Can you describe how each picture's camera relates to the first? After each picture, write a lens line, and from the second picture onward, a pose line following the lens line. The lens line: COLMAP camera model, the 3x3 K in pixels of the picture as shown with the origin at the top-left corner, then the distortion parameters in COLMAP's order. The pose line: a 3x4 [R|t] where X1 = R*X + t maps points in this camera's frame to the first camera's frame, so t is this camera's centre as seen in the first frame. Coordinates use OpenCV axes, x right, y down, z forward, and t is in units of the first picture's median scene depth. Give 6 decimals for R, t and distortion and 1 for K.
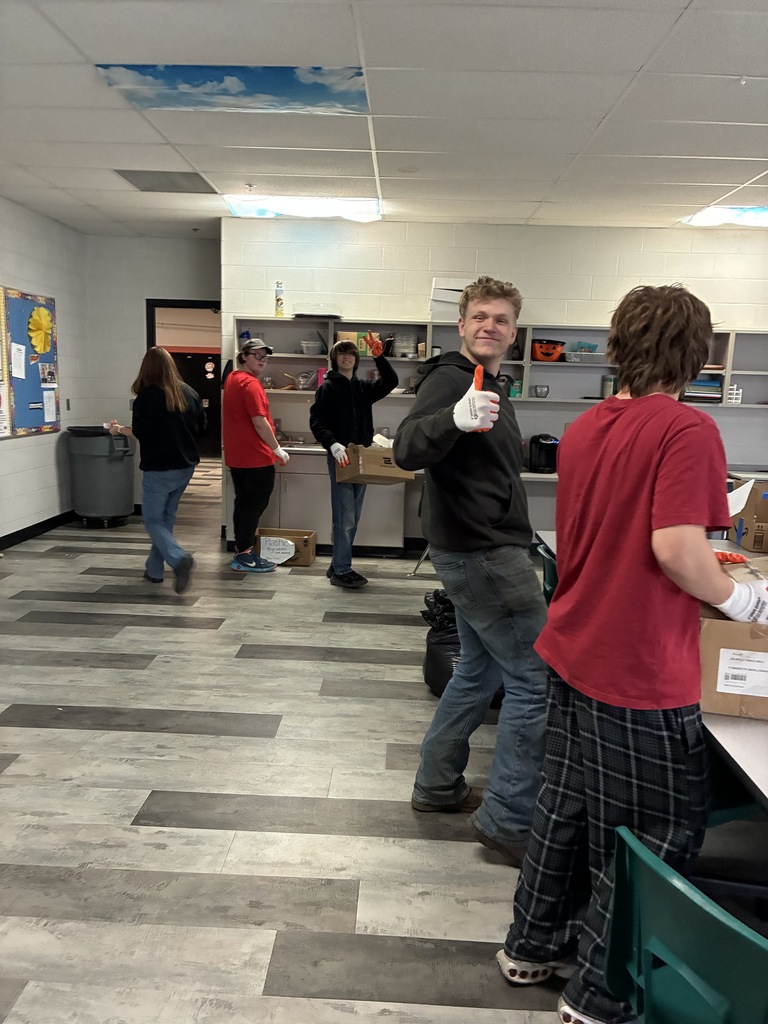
lens RADIAL K [[771.3, 0, 380.1], [0, 771.3, 513.4], [0, 0, 1]] dist [0.009772, 0.007046]
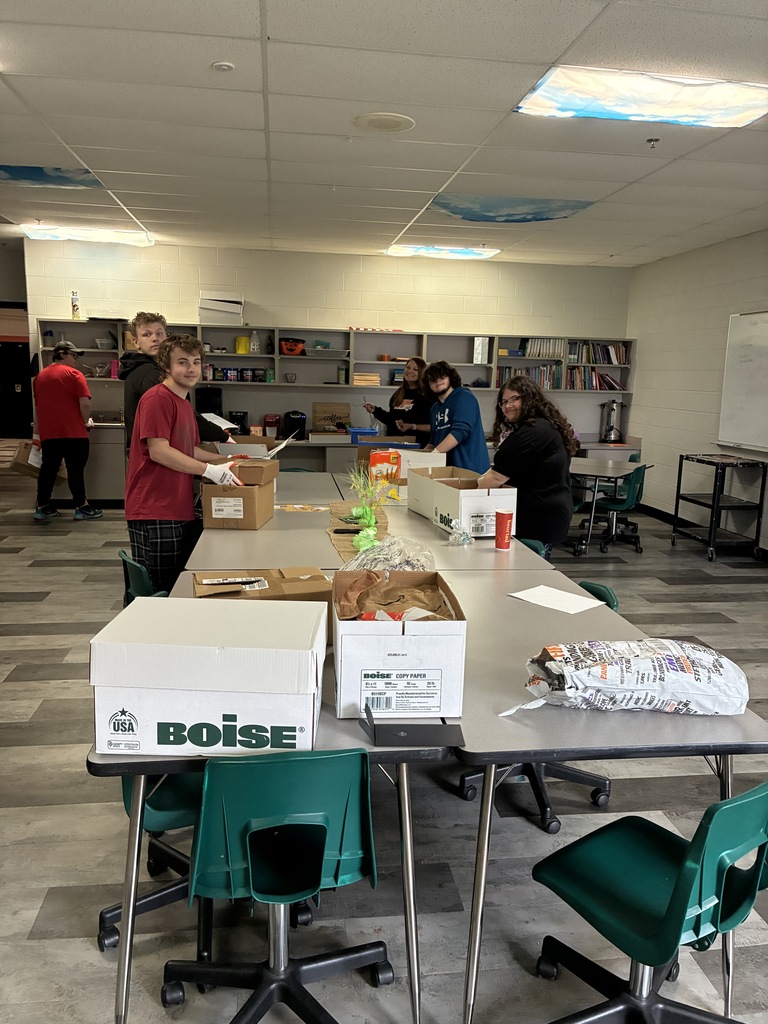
lens RADIAL K [[771.3, 0, 388.2], [0, 771.3, 509.8], [0, 0, 1]] dist [0.009772, 0.007046]
pose [[0.985101, -0.033746, 0.168631, 0.148191], [0.031235, 0.999358, 0.017526, 0.049256], [-0.169114, -0.011998, 0.985523, -0.331089]]
